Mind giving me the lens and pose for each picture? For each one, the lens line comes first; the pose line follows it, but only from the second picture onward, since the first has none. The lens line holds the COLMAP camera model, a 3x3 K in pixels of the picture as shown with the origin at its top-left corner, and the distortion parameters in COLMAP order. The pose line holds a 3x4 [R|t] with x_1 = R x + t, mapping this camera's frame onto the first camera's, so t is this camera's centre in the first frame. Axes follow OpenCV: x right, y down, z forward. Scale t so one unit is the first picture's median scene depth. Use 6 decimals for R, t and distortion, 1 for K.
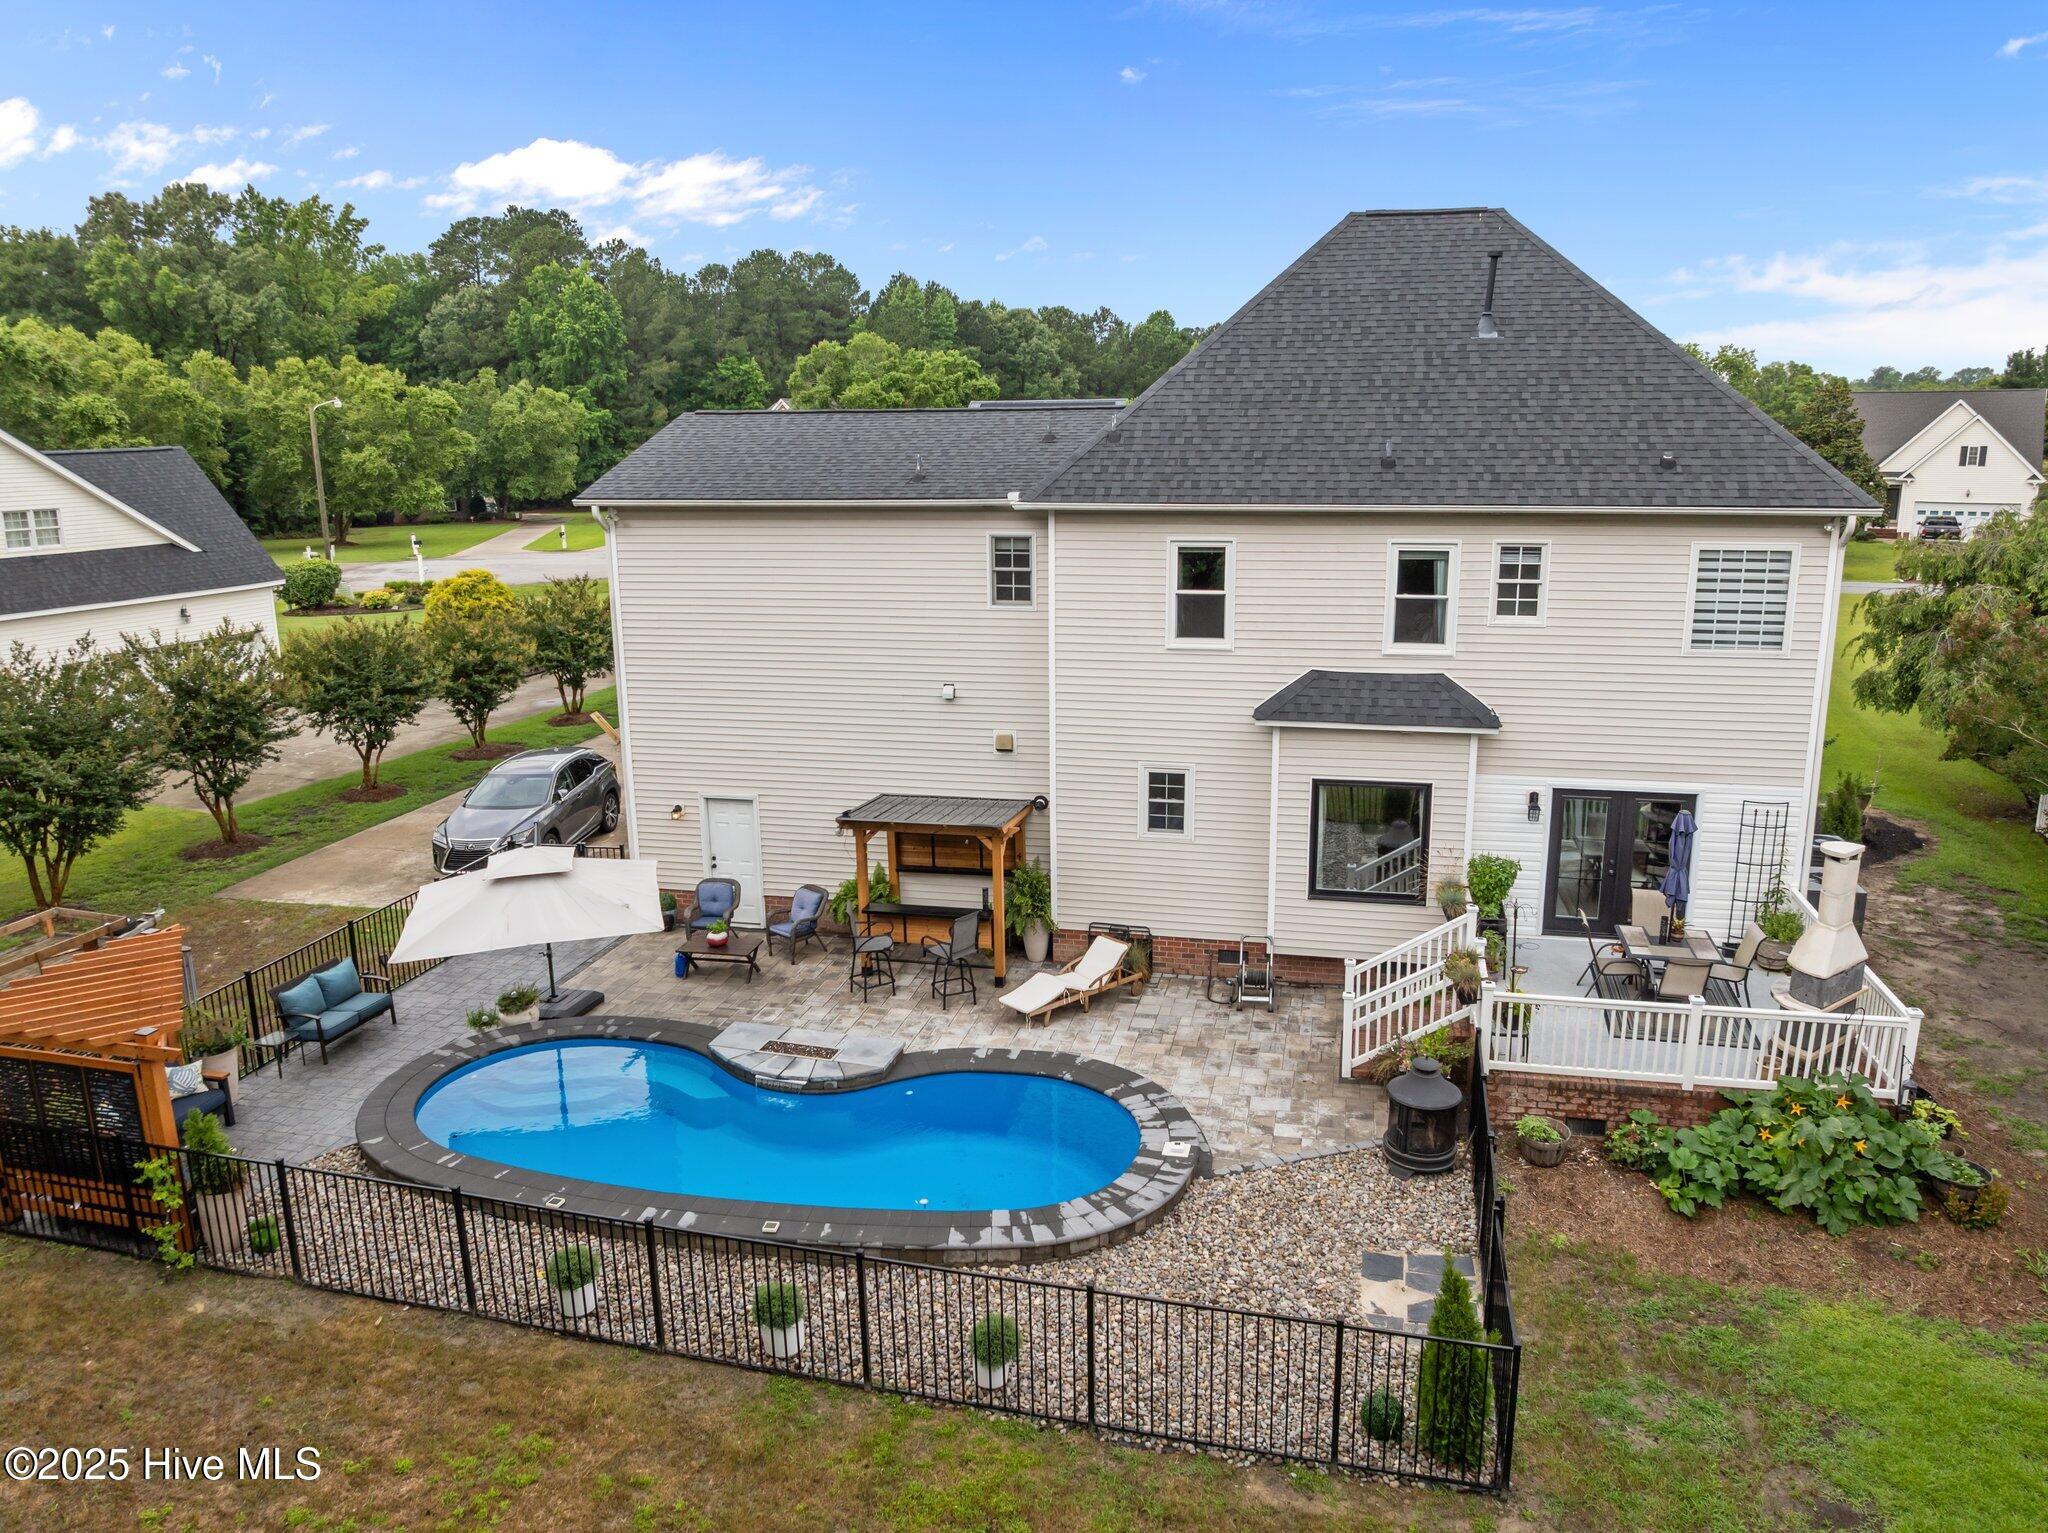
lens RADIAL K [[1445.6, 0, 1034.7], [0, 1445.6, 760.8], [0, 0, 1]] dist [-0.031315, 0.000445]
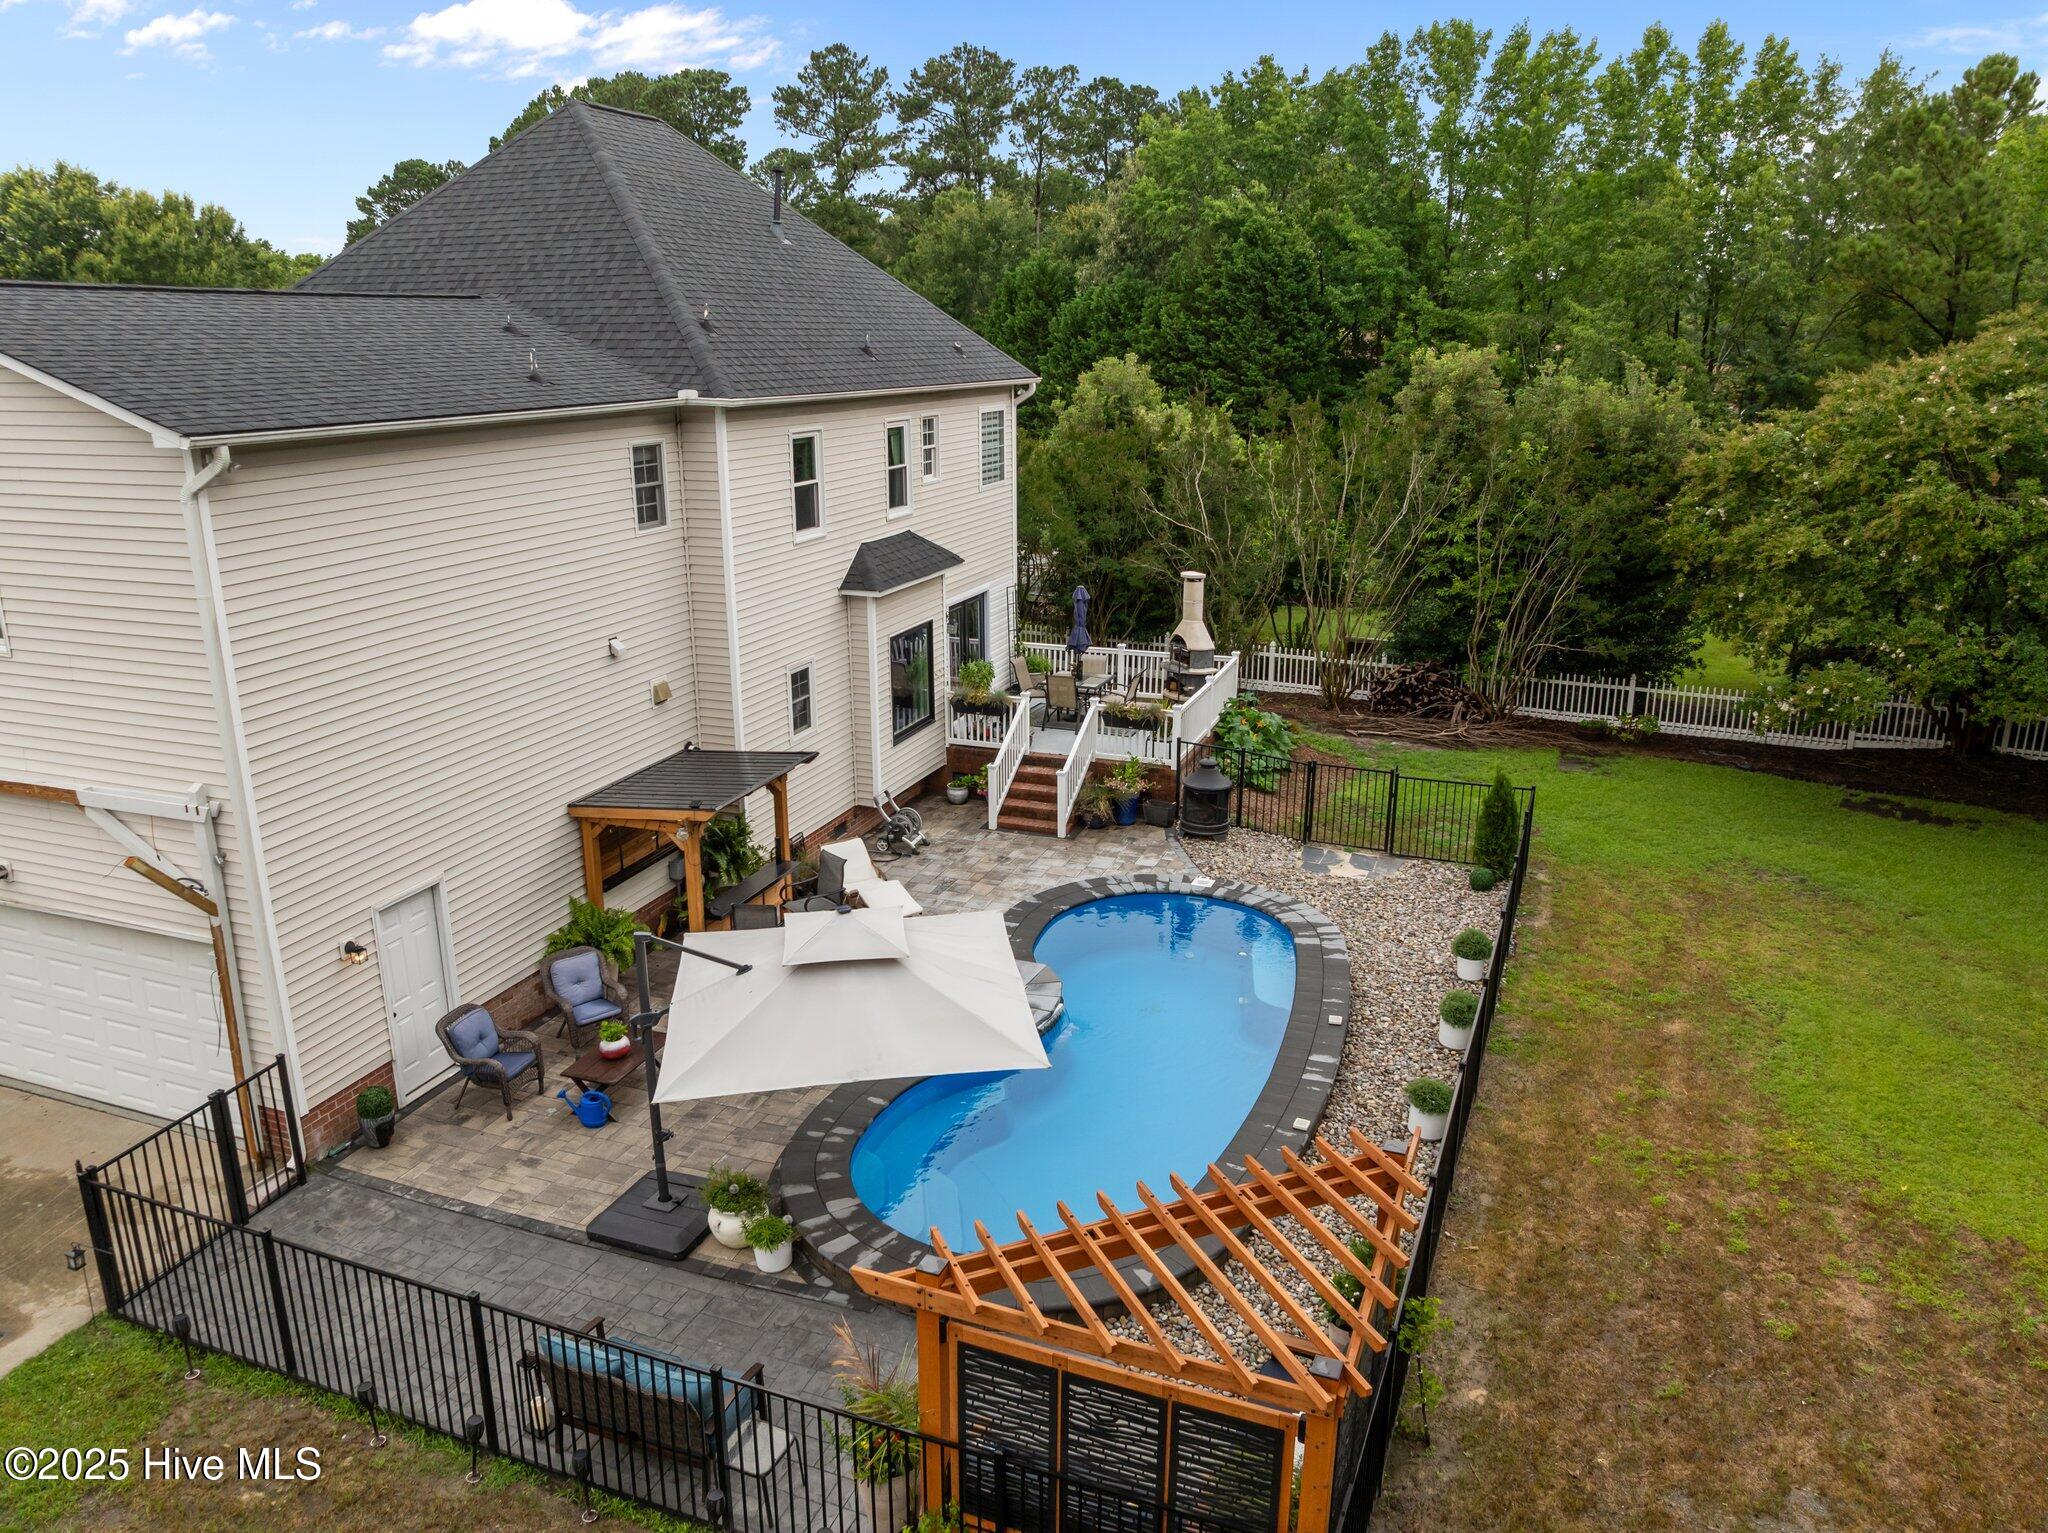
lens RADIAL K [[1422.0, 0, 1027.3], [0, 1422.0, 769.3], [0, 0, 1]] dist [-0.030787, -0.001140]
pose [[0.141028, -0.275934, 0.950774, -0.897977], [0.232614, 0.942722, 0.239093, -0.134507], [-0.962290, 0.187444, 0.197136, 0.720039]]
